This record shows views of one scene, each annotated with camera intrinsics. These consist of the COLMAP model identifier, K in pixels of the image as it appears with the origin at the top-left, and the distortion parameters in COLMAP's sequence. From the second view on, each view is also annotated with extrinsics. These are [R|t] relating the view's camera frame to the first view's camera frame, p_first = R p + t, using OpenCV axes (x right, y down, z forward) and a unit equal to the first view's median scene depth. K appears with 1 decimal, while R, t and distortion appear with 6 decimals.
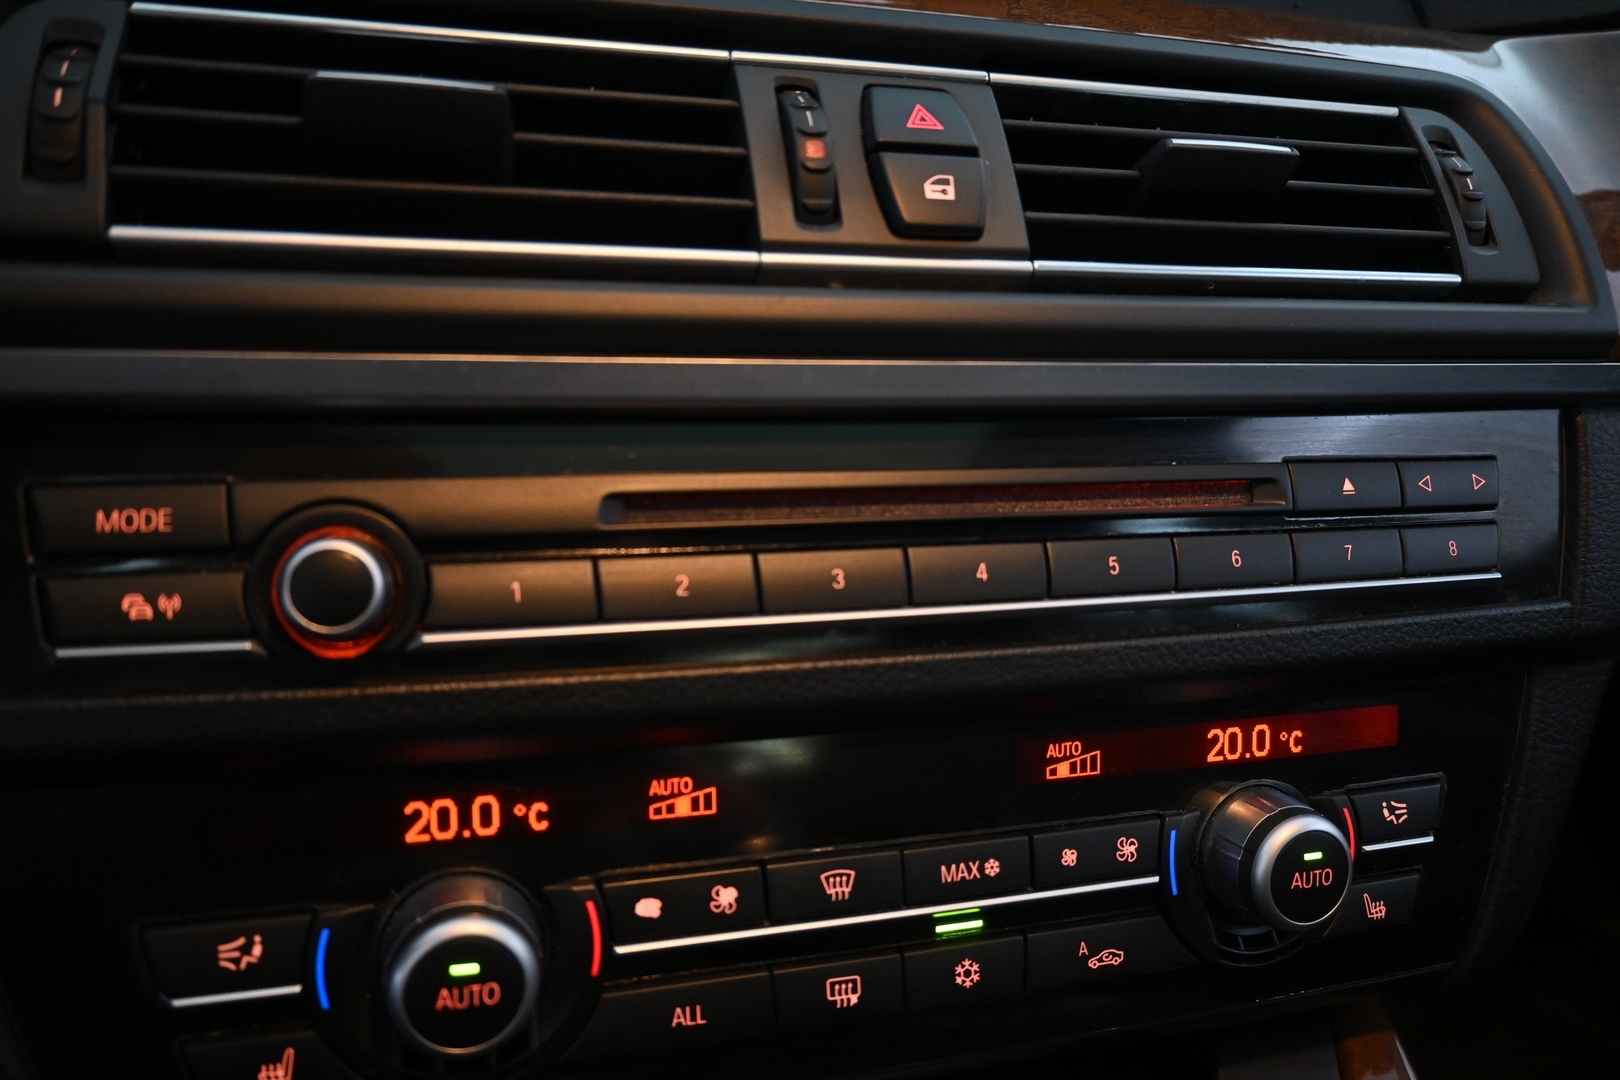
lens RADIAL K [[1245.5, 0, 810.2], [0, 1245.5, 547.4], [0, 0, 1]] dist [-0.006645, 0.006219]
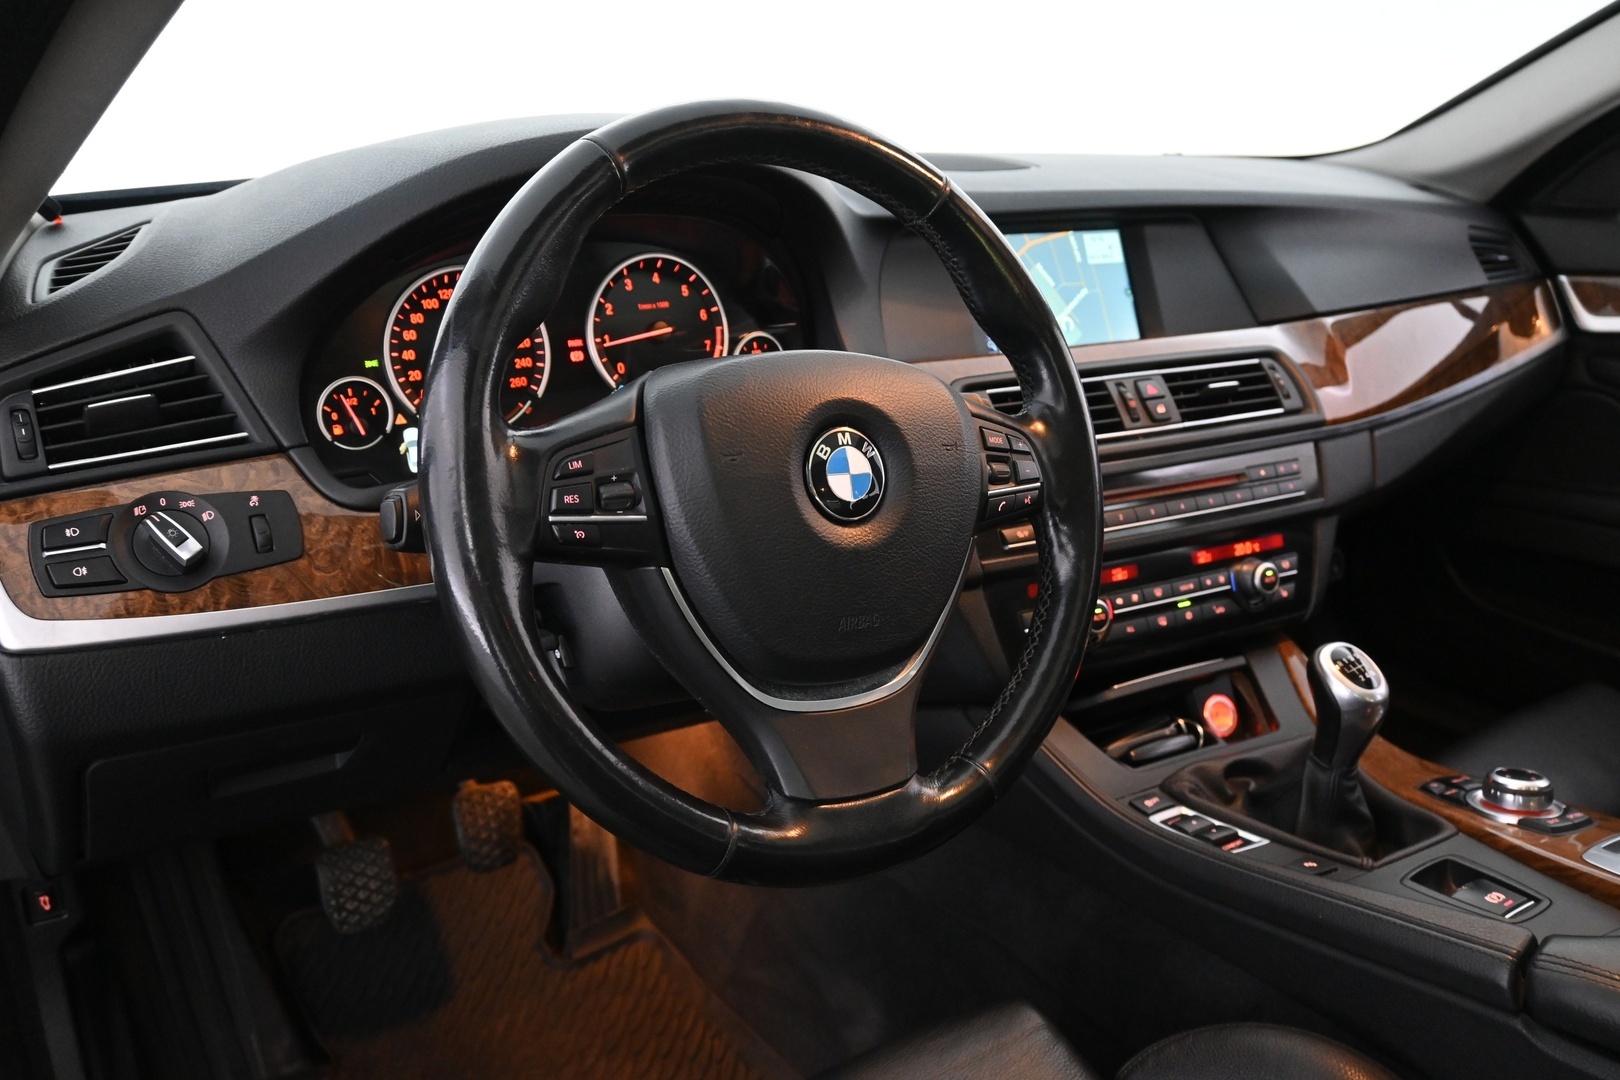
lens RADIAL K [[1388.5, 0, 810.5], [0, 1388.5, 535.5], [0, 0, 1]] dist [0.000787, -0.000273]
pose [[0.974260, -0.122380, 0.189315, -1.670913], [0.127390, 0.991747, -0.014478, 0.023725], [-0.185980, 0.038223, 0.981810, -2.765650]]
